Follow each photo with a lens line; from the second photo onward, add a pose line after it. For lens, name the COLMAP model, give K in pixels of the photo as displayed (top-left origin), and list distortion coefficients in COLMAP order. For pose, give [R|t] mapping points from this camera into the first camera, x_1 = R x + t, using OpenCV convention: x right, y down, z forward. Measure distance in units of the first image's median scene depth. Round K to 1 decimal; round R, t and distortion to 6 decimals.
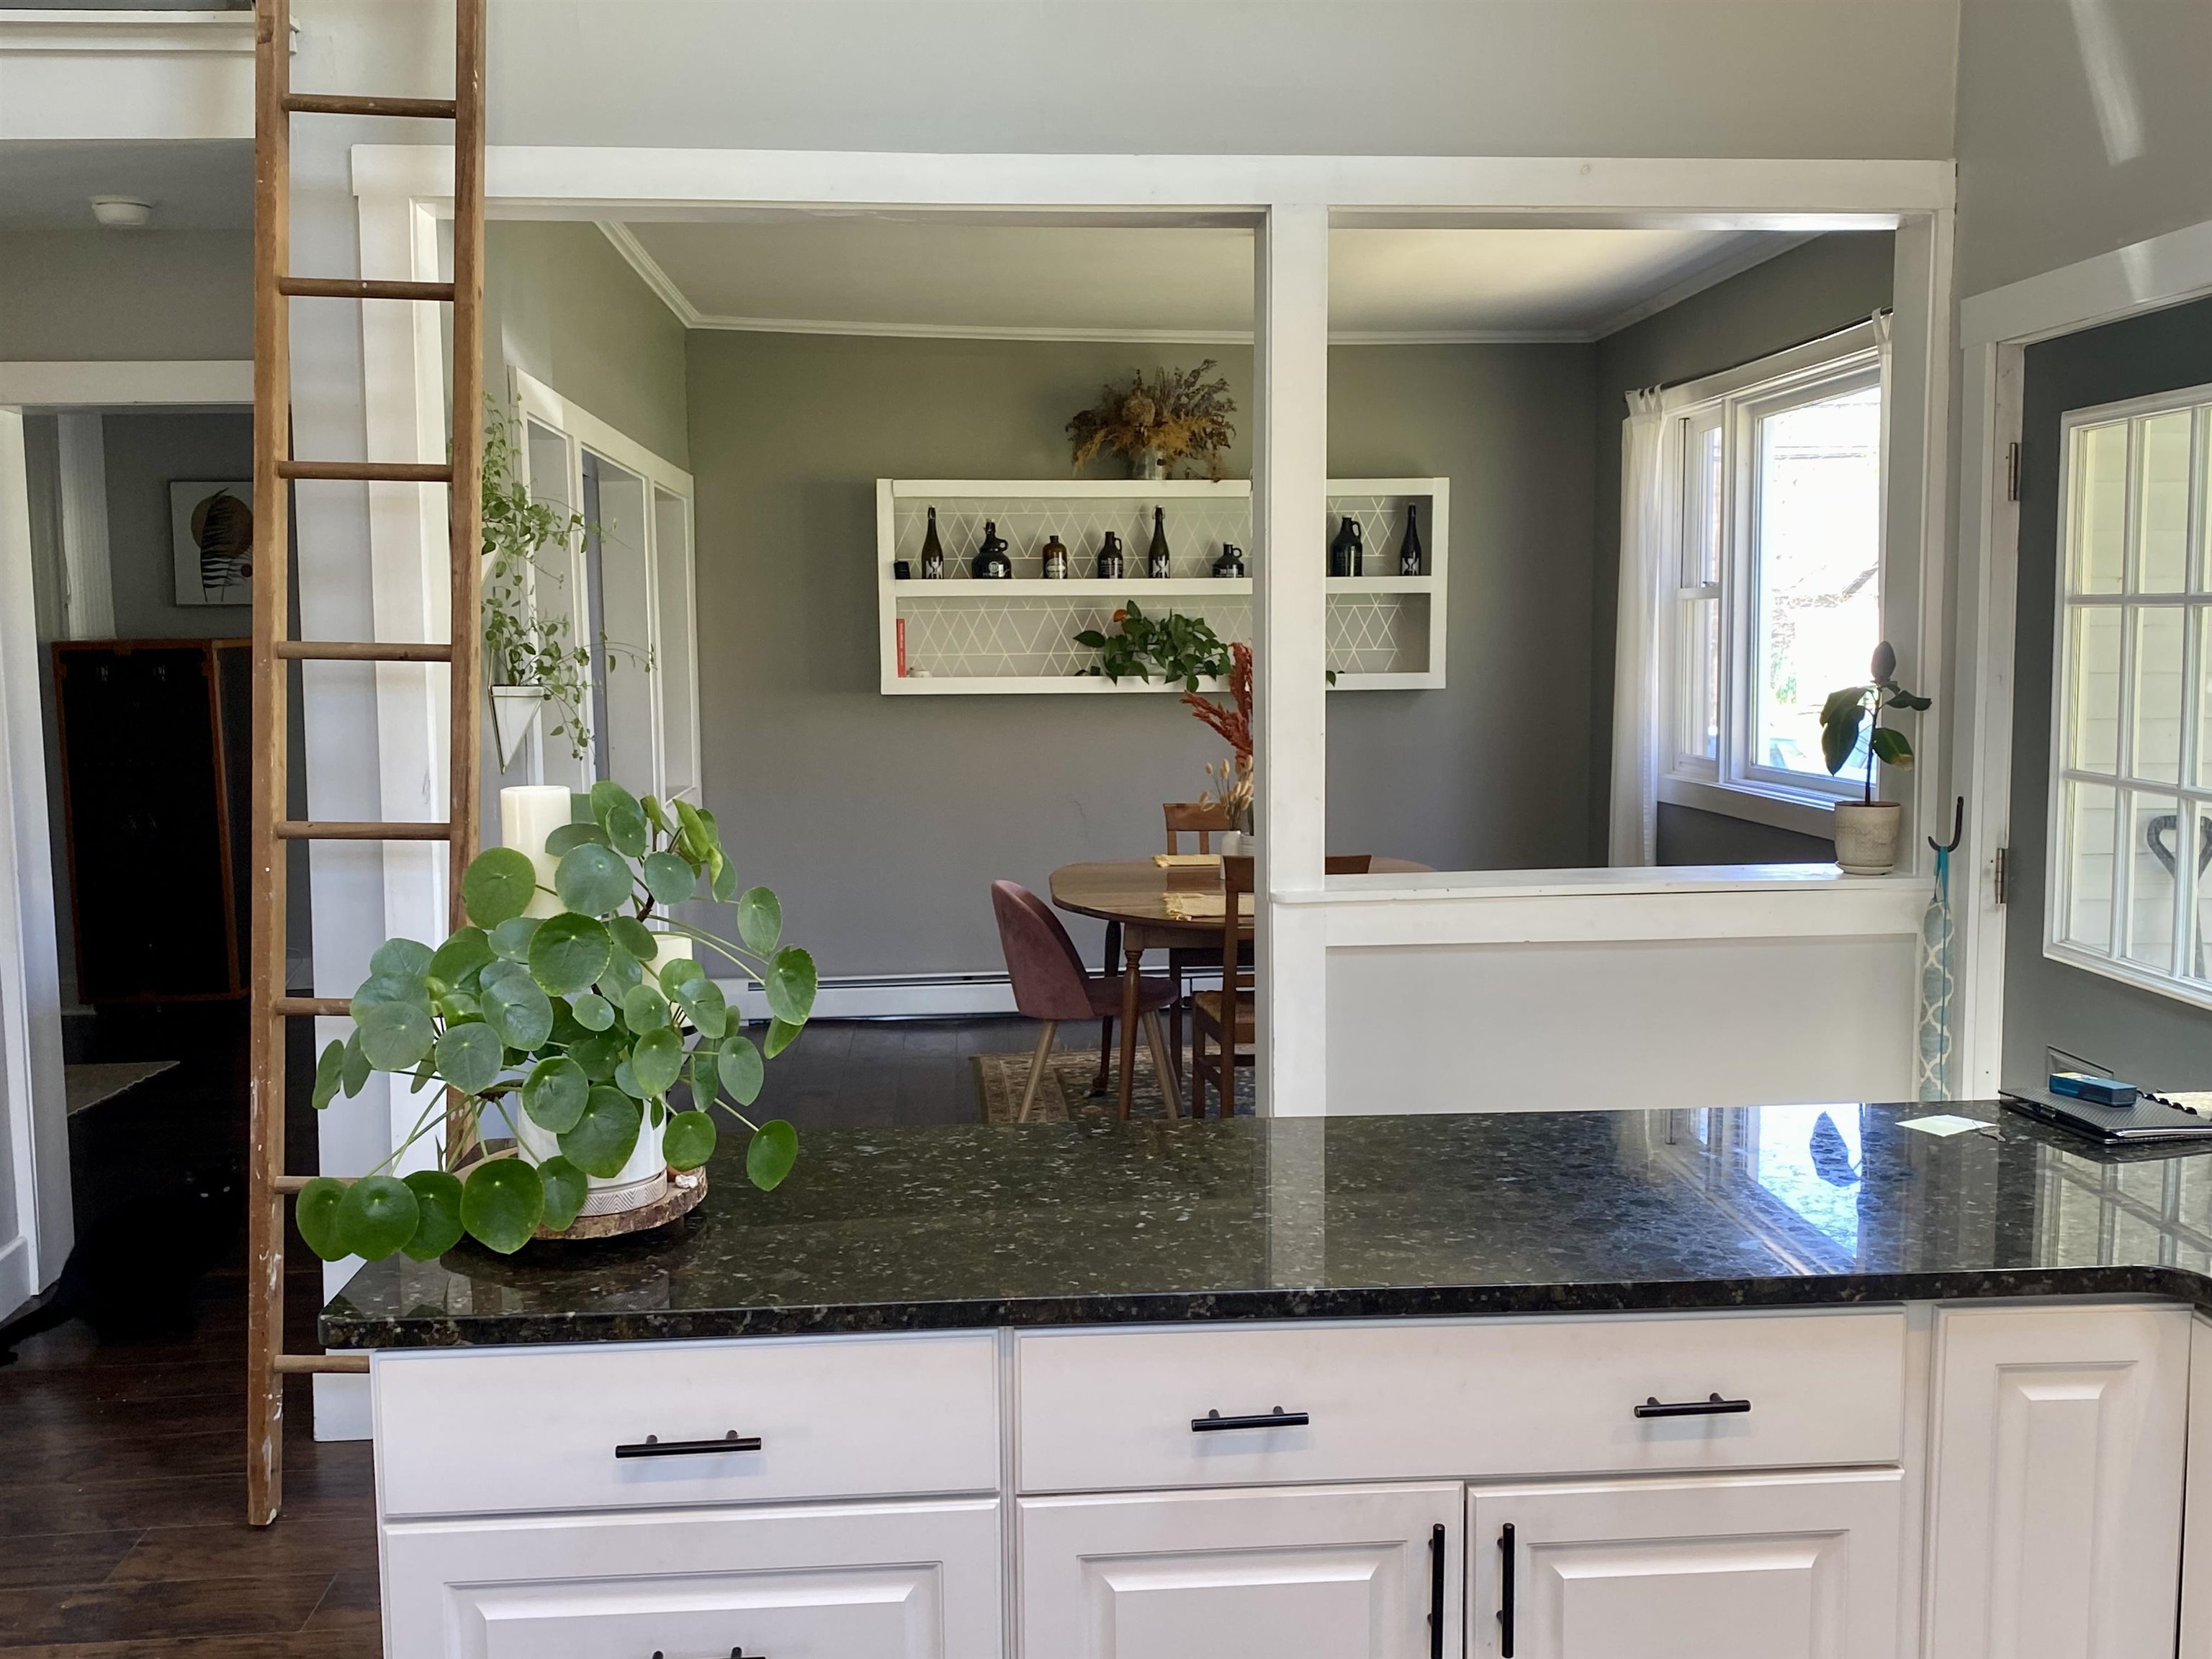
lens RADIAL K [[2005.5, 0, 1106.0], [0, 2005.5, 829.5], [0, 0, 1]] dist [0.003078, -0.005200]
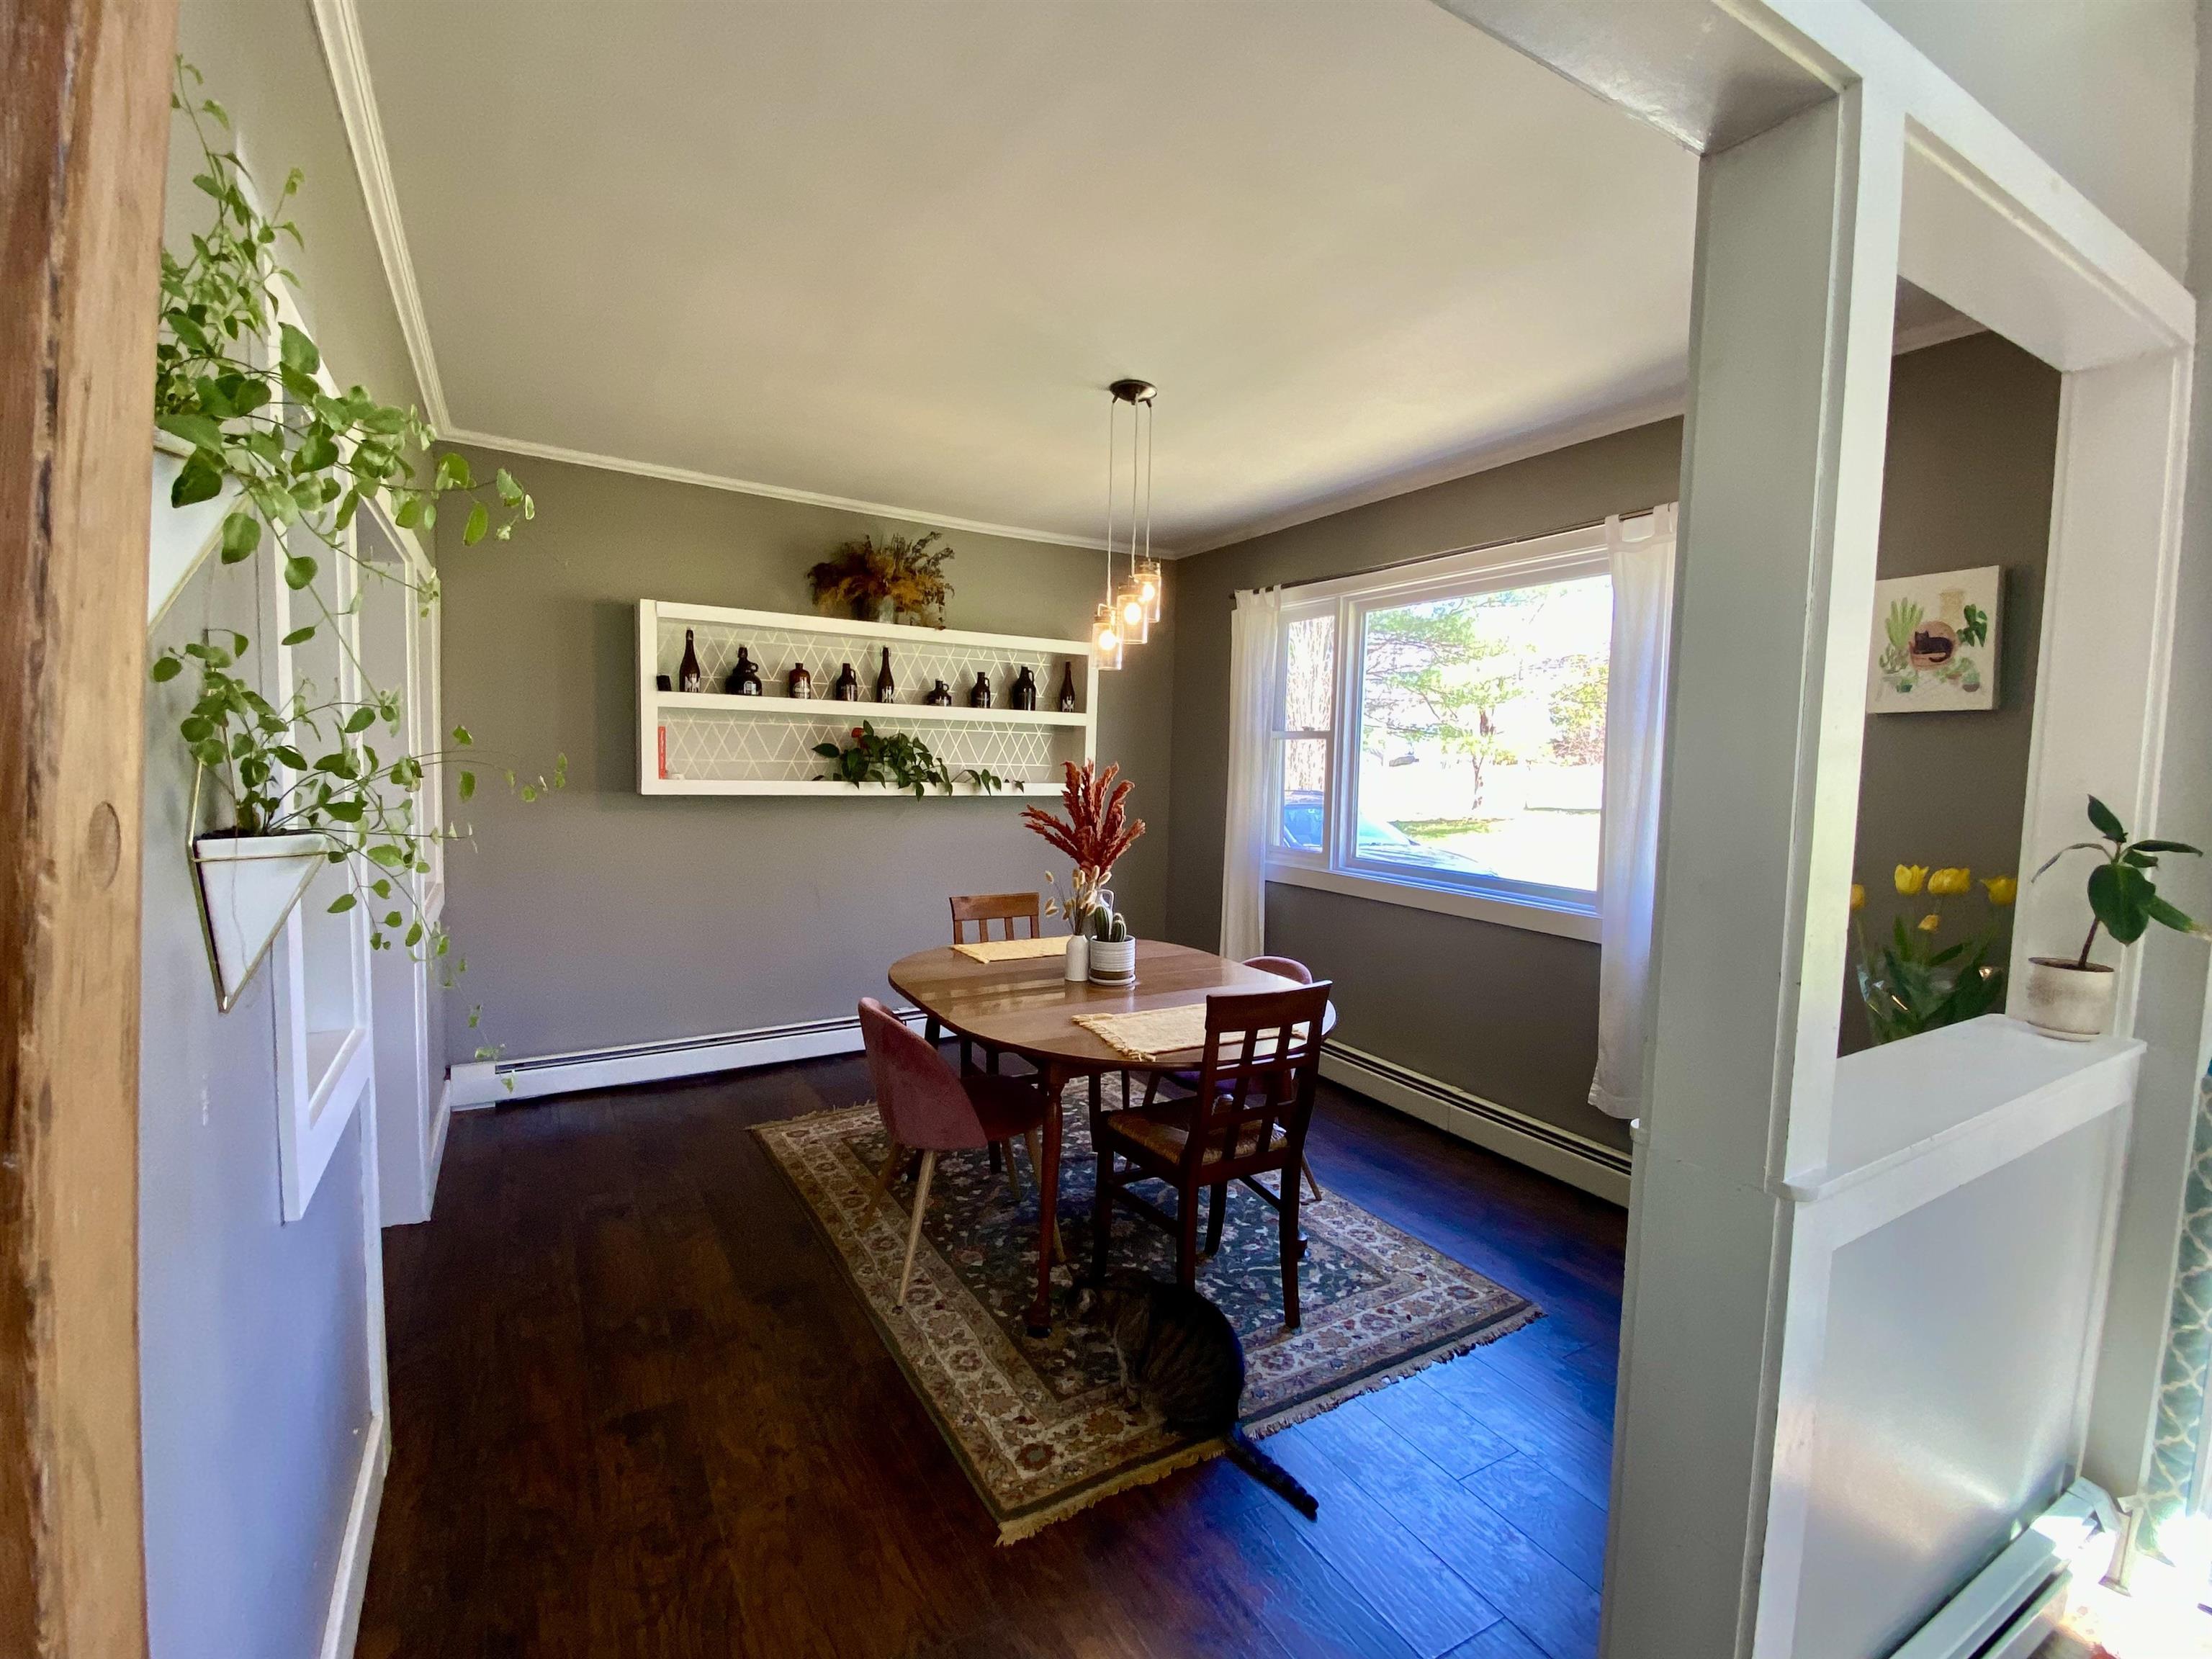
lens RADIAL K [[967.1, 0, 1106.0], [0, 967.1, 829.5], [0, 0, 1]] dist [0.037462, -0.047502]
pose [[0.892620, -0.003041, 0.450800, -0.125779], [0.008954, 0.999900, -0.010986, -0.039662], [-0.450721, 0.013843, 0.892558, 0.405972]]
